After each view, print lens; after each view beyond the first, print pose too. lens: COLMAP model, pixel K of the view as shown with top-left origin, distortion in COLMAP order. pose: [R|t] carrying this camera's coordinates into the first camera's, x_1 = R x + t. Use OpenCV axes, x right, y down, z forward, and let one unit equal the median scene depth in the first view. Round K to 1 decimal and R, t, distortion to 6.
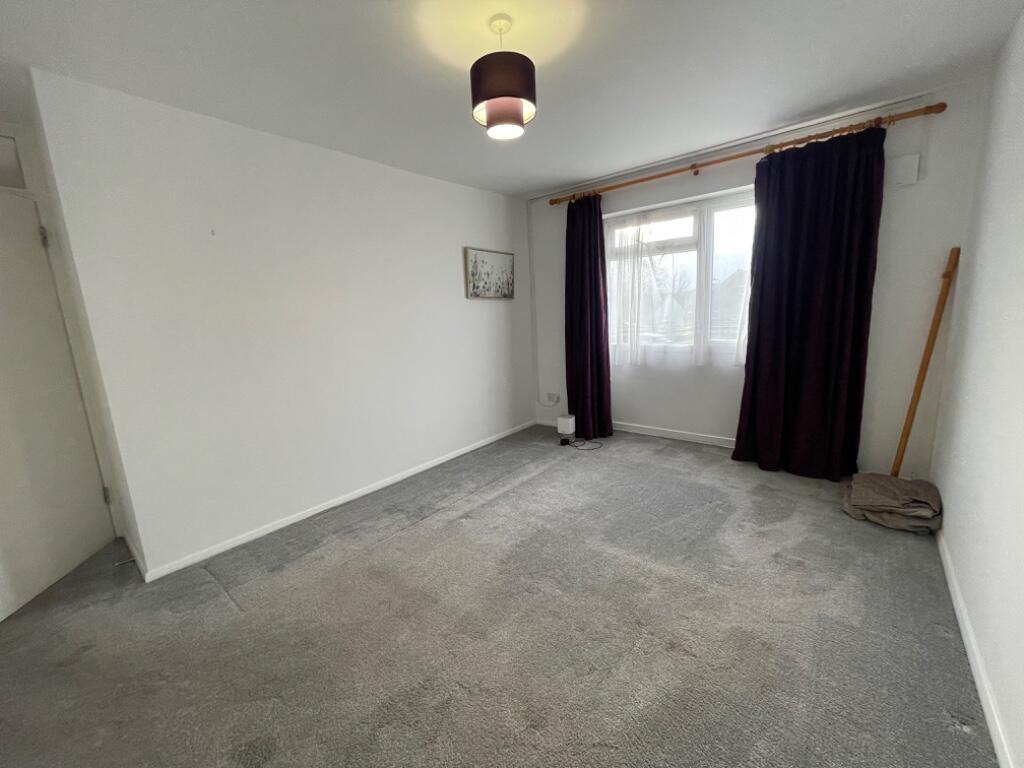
lens RADIAL K [[414.8, 0, 498.6], [0, 414.8, 385.4], [0, 0, 1]] dist [-0.000387, -0.000060]
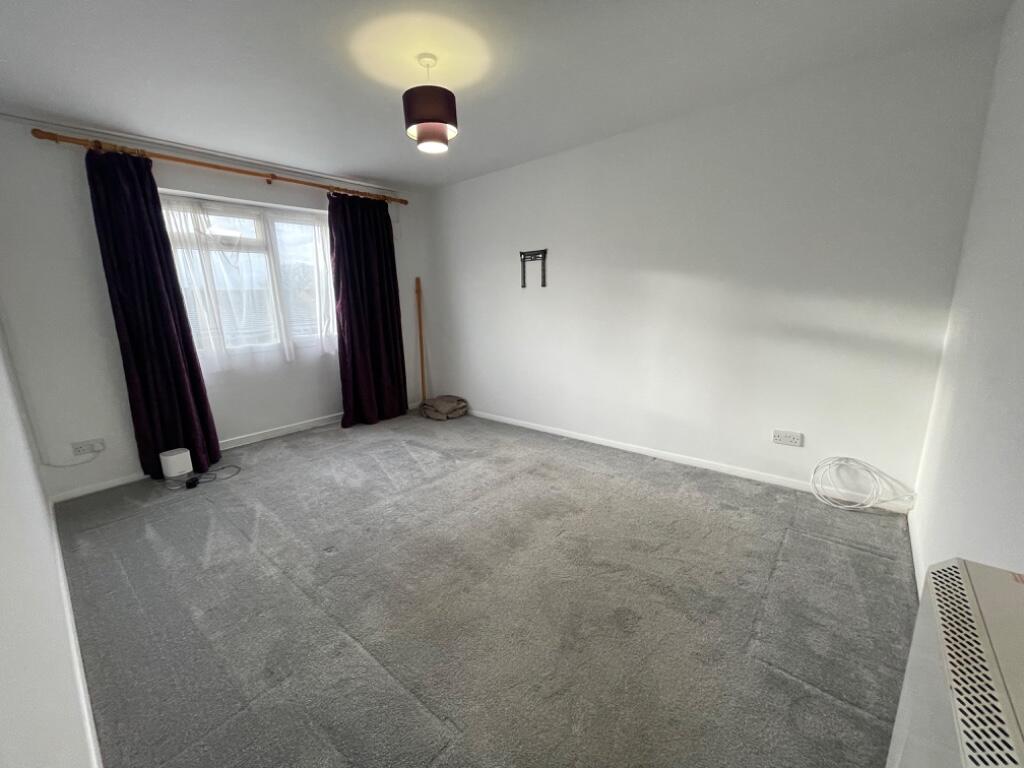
lens RADIAL K [[414.8, 0, 498.6], [0, 414.8, 385.4], [0, 0, 1]] dist [-0.000387, -0.000060]
pose [[0.009173, -0.148621, 0.988852, -0.629721], [0.212817, 0.966528, 0.143292, -0.025967], [-0.977049, 0.209130, 0.040495, 0.455178]]
